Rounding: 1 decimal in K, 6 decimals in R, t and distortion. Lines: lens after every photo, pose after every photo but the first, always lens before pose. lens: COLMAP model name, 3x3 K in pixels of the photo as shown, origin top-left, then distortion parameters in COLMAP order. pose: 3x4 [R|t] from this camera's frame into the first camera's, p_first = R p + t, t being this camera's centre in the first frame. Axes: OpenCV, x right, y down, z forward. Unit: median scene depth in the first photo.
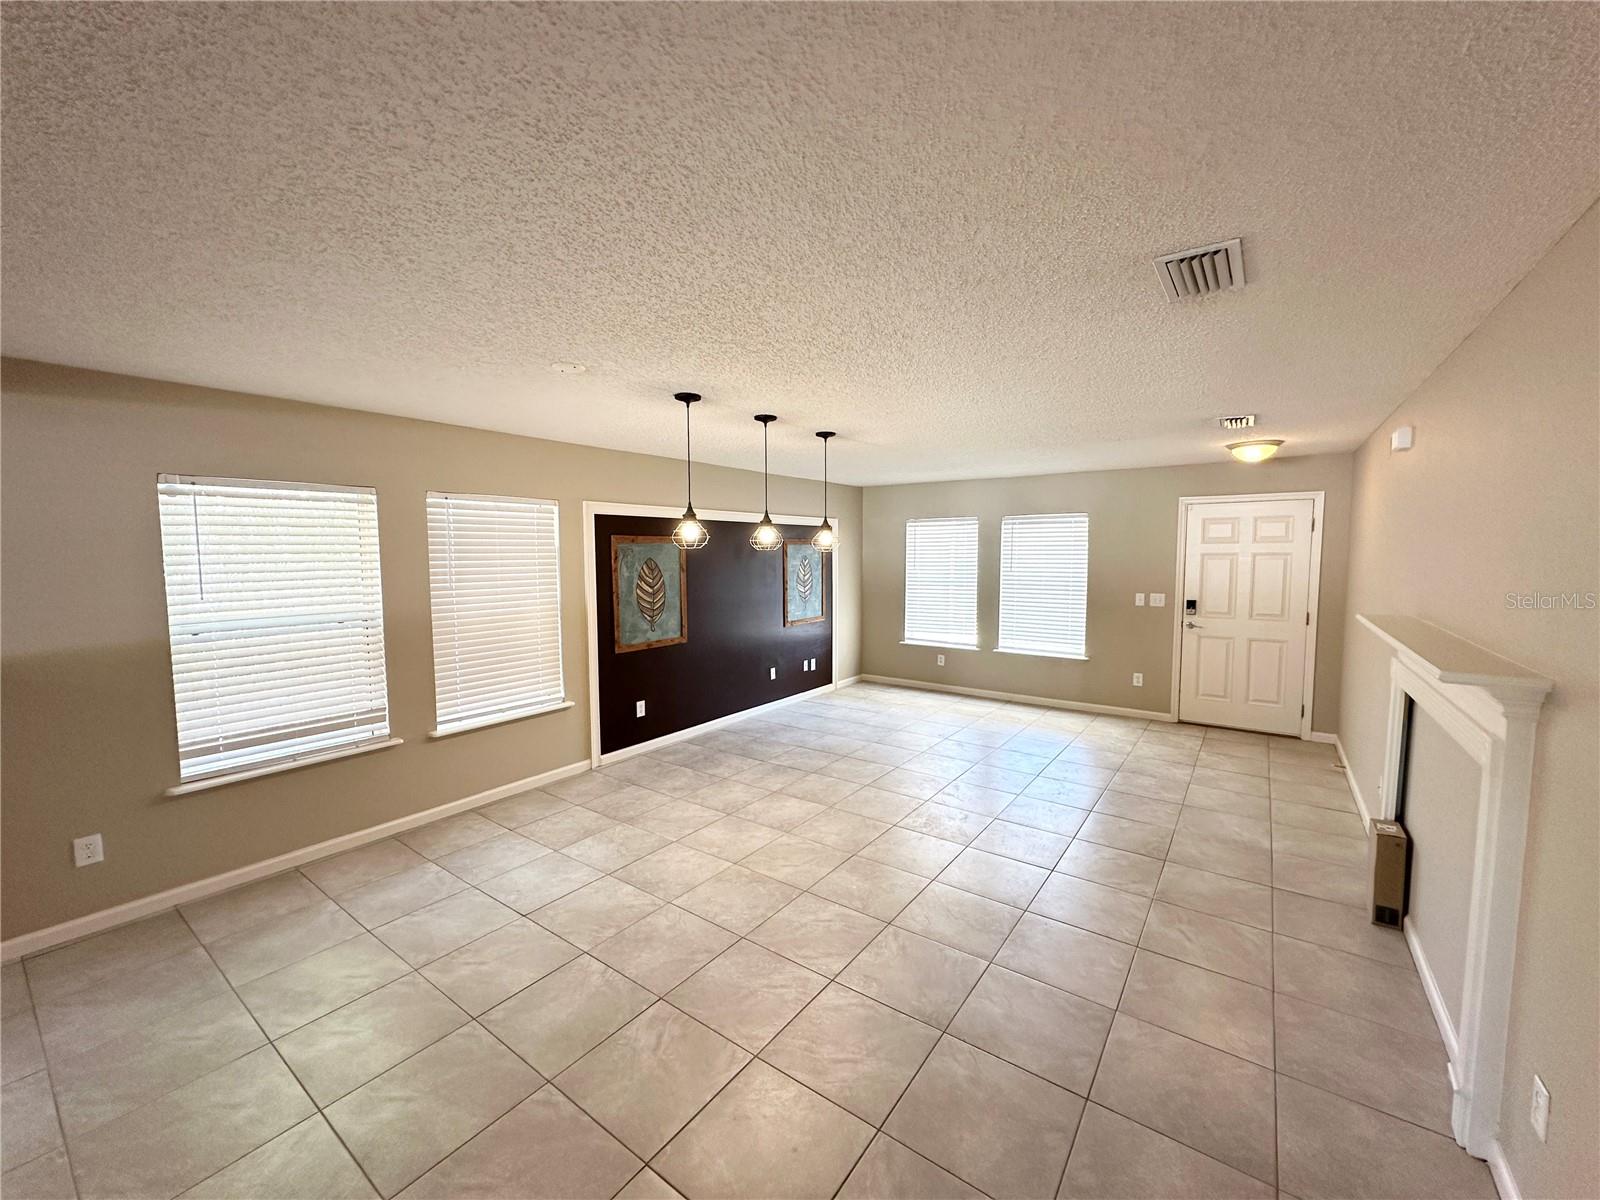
lens RADIAL K [[636.0, 0, 799.8], [0, 636.0, 600.8], [0, 0, 1]] dist [-0.001377, 0.000612]
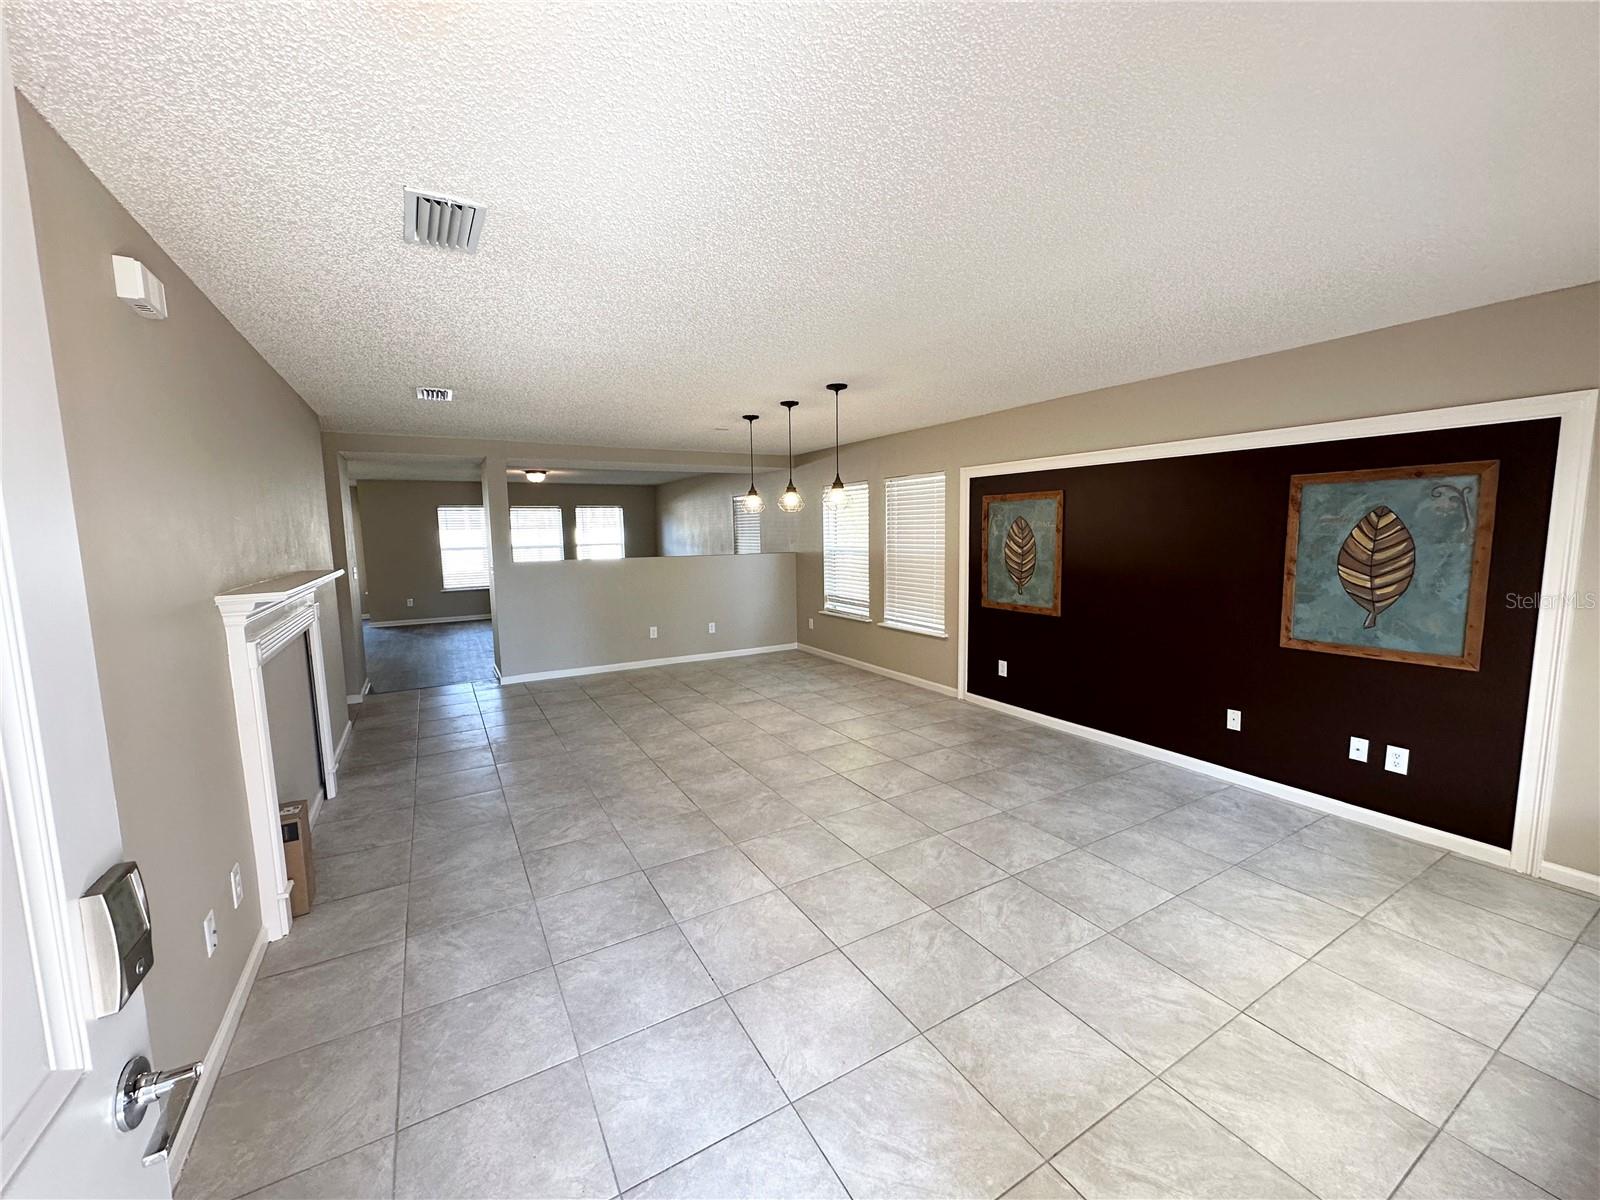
lens RADIAL K [[636.0, 0, 799.8], [0, 636.0, 600.8], [0, 0, 1]] dist [-0.001377, 0.000612]
pose [[-0.402537, 0.116592, -0.907949, 0.840582], [-0.051486, 0.987402, 0.149621, -0.074315], [0.913955, 0.106974, -0.391463, 1.180539]]
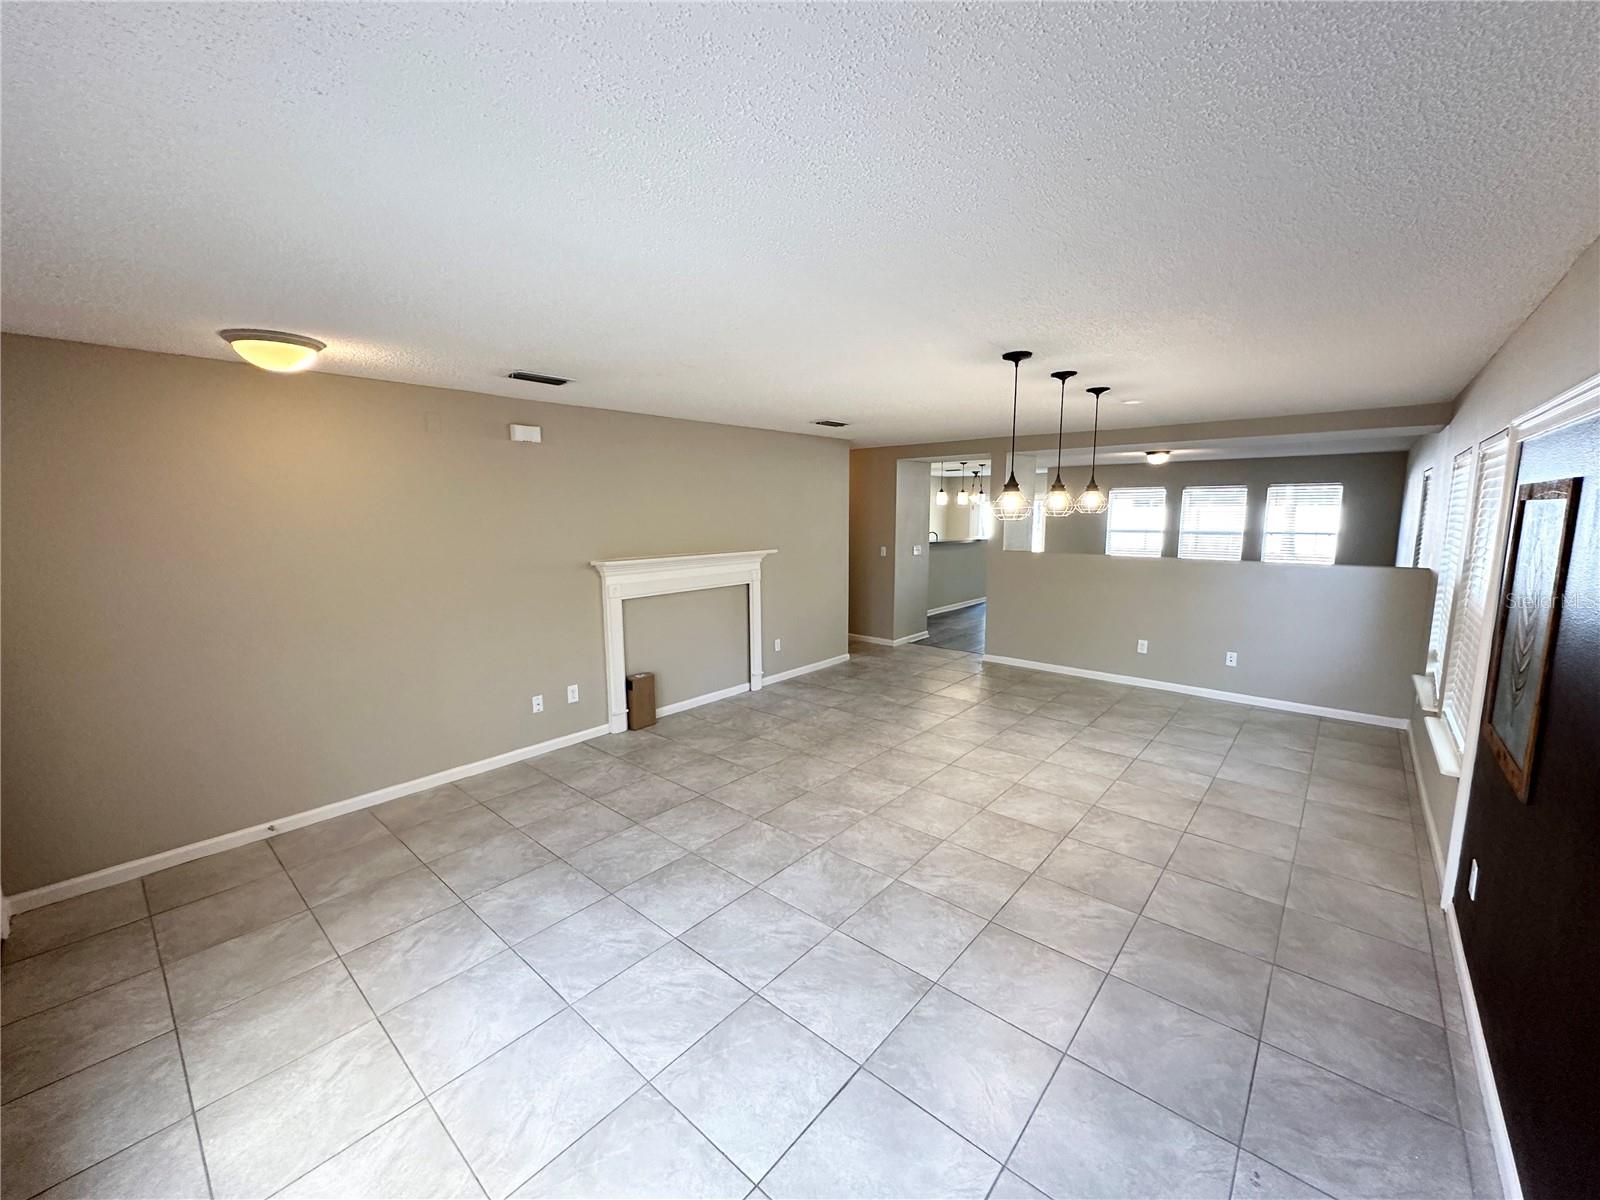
lens RADIAL K [[640.6, 0, 798.7], [0, 640.6, 595.9], [0, 0, 1]] dist [0.000377, 0.000300]
pose [[-0.996080, -0.001558, 0.088443, 0.191913], [0.017292, 0.977123, 0.211972, -0.135421], [-0.086750, 0.212671, -0.973265, 1.552364]]
